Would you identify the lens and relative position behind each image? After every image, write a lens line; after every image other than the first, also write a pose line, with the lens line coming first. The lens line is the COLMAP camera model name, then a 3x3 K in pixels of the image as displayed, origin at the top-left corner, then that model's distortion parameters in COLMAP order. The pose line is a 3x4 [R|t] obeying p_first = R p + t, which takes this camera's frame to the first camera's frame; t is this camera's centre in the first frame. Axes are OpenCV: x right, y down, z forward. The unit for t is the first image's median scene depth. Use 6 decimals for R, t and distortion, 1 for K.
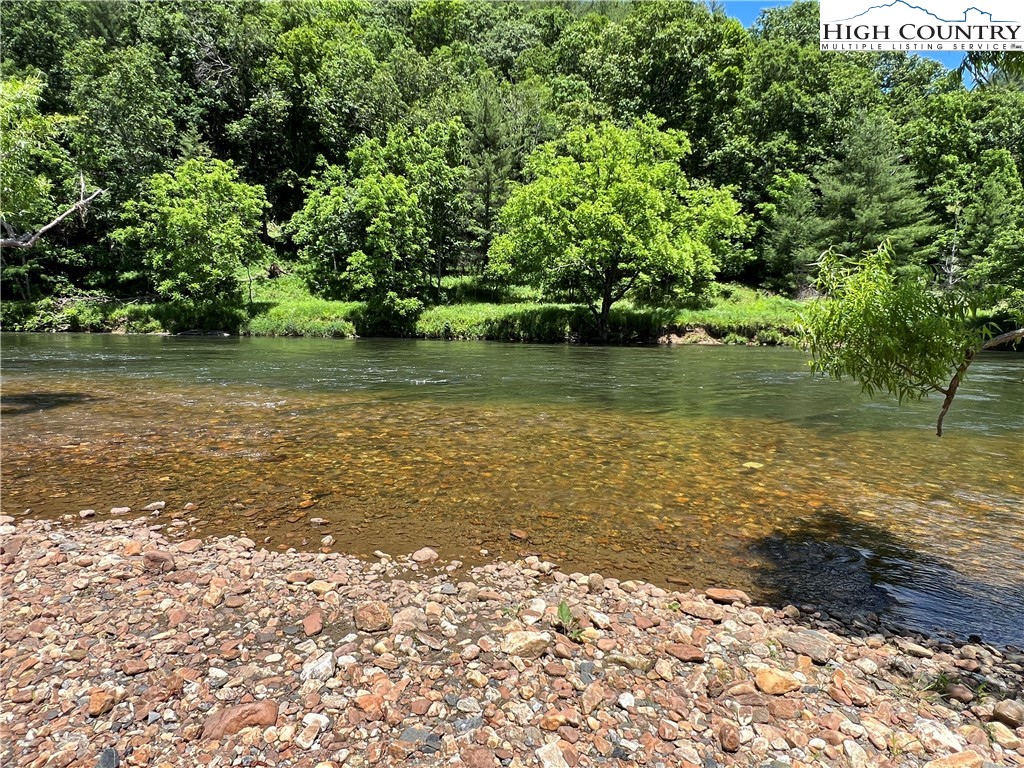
lens RADIAL K [[594.8, 0, 509.4], [0, 594.8, 380.3], [0, 0, 1]] dist [-0.005230, 0.000535]
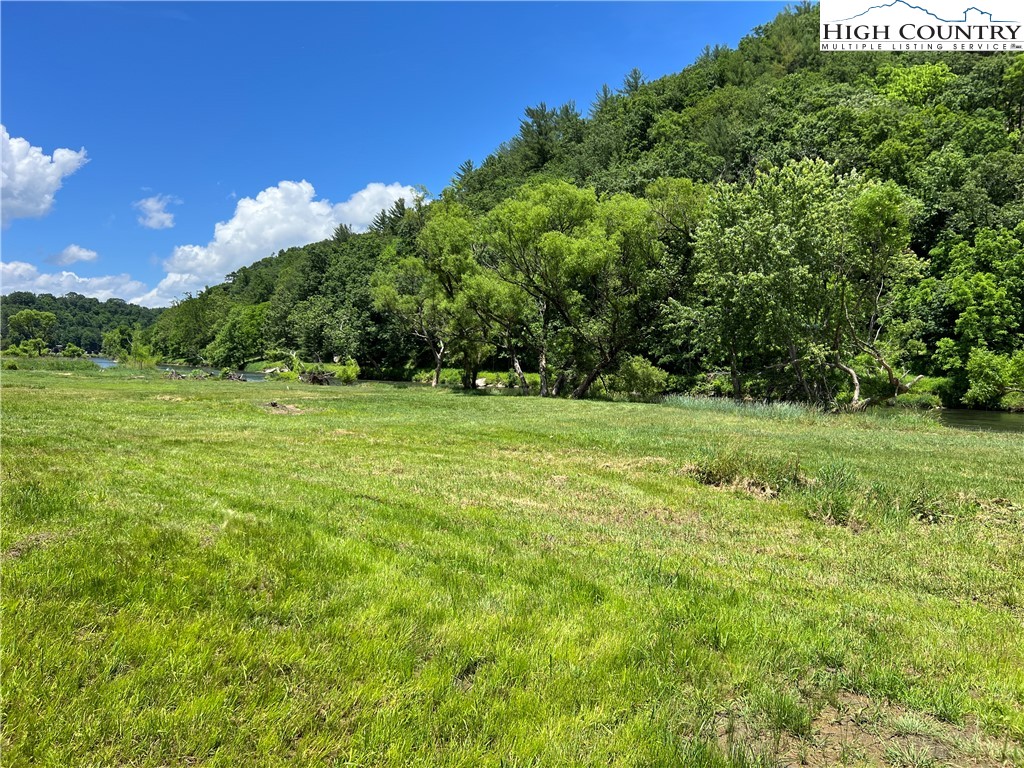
lens RADIAL K [[773.3, 0, 505.9], [0, 773.3, 375.6], [0, 0, 1]] dist [0.022284, -0.028290]
pose [[0.750298, 0.009123, -0.661037, 0.111054], [-0.076746, 0.994346, -0.073387, 0.042453], [0.656630, 0.105794, 0.746756, -0.708933]]
